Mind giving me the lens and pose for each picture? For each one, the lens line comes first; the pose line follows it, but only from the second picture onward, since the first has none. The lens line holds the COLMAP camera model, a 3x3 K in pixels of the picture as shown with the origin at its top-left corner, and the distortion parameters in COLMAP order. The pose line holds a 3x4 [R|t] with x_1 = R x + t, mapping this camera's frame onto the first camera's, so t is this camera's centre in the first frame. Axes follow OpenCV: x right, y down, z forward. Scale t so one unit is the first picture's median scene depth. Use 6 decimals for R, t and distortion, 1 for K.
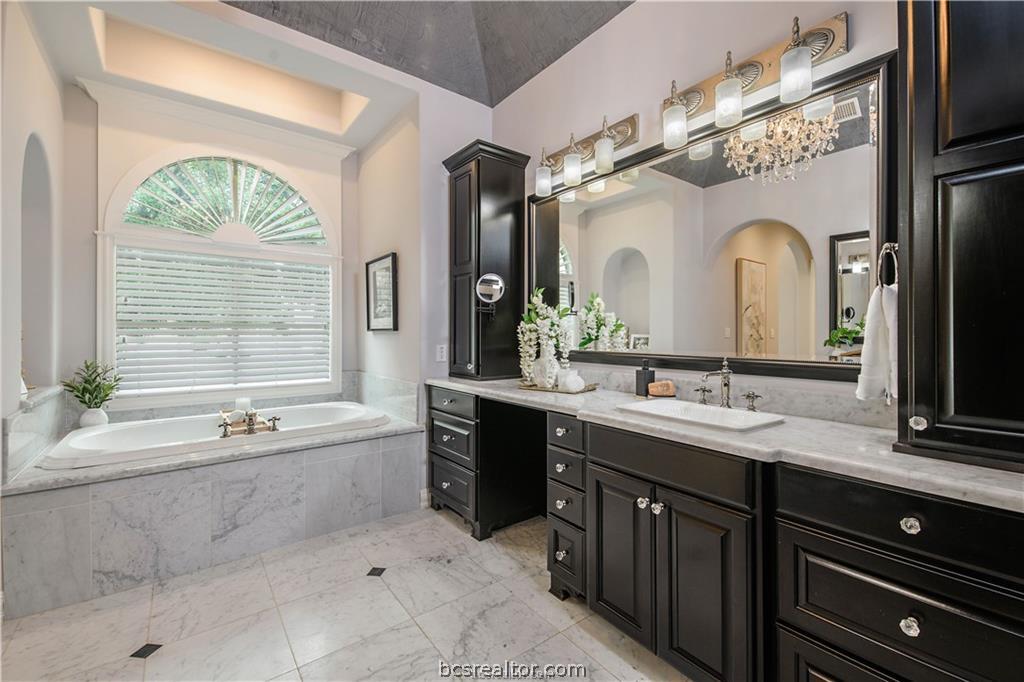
lens RADIAL K [[430.4, 0, 515.8], [0, 430.4, 332.5], [0, 0, 1]] dist [0.040391, -0.018090]
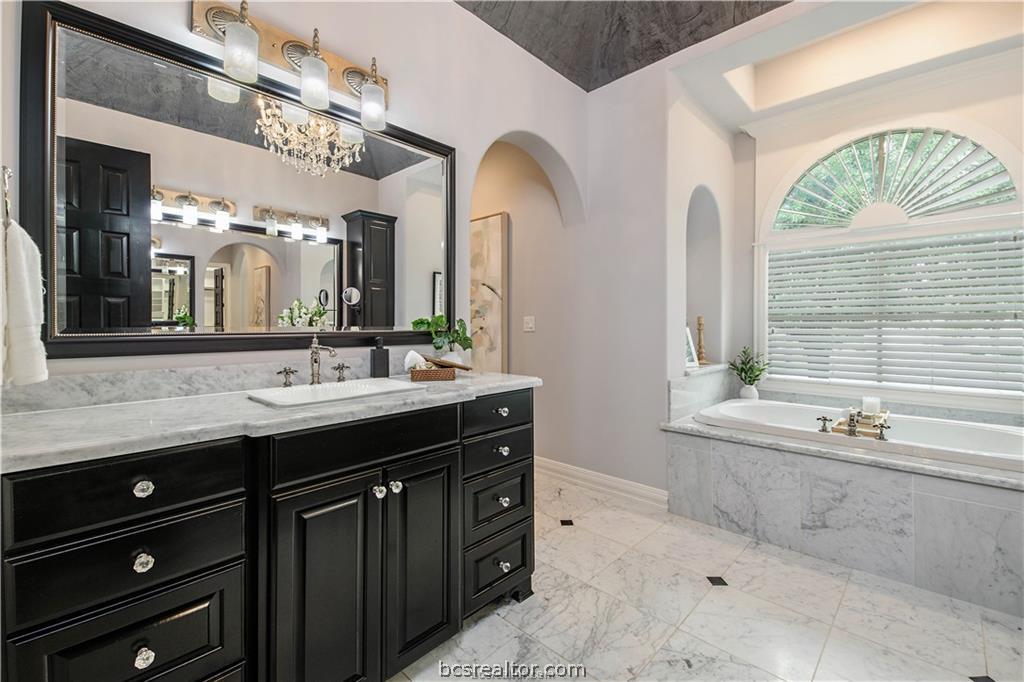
lens RADIAL K [[434.8, 0, 511.6], [0, 434.8, 324.4], [0, 0, 1]] dist [0.037676, -0.018394]
pose [[0.156922, -0.000598, -0.987611, 0.202609], [0.000109, 1.000000, -0.000588, -0.000399], [0.987611, -0.000015, 0.156922, 0.155012]]
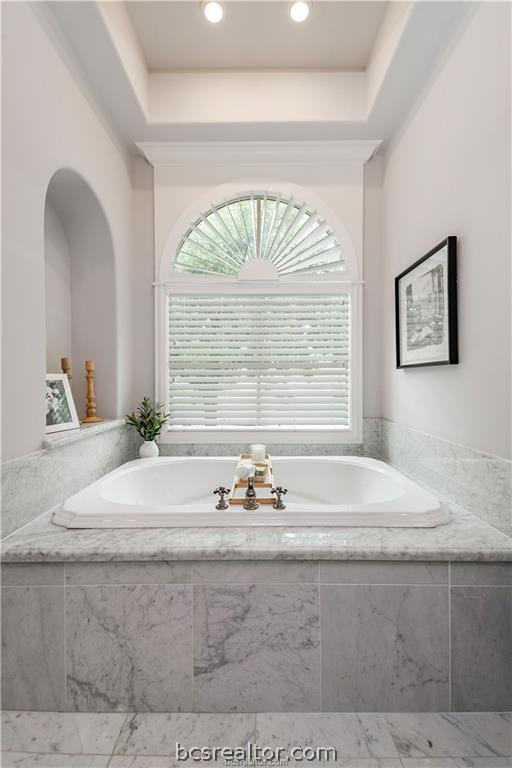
lens RADIAL K [[322.8, 0, 256.0], [0, 322.8, 384.0], [0, 0, 1]] dist [0.040391, -0.018090]
pose [[0.787222, 0.004603, -0.616652, -0.284225], [0.003495, 0.999923, 0.011926, 0.024174], [0.616659, -0.011543, 0.787146, 0.610790]]
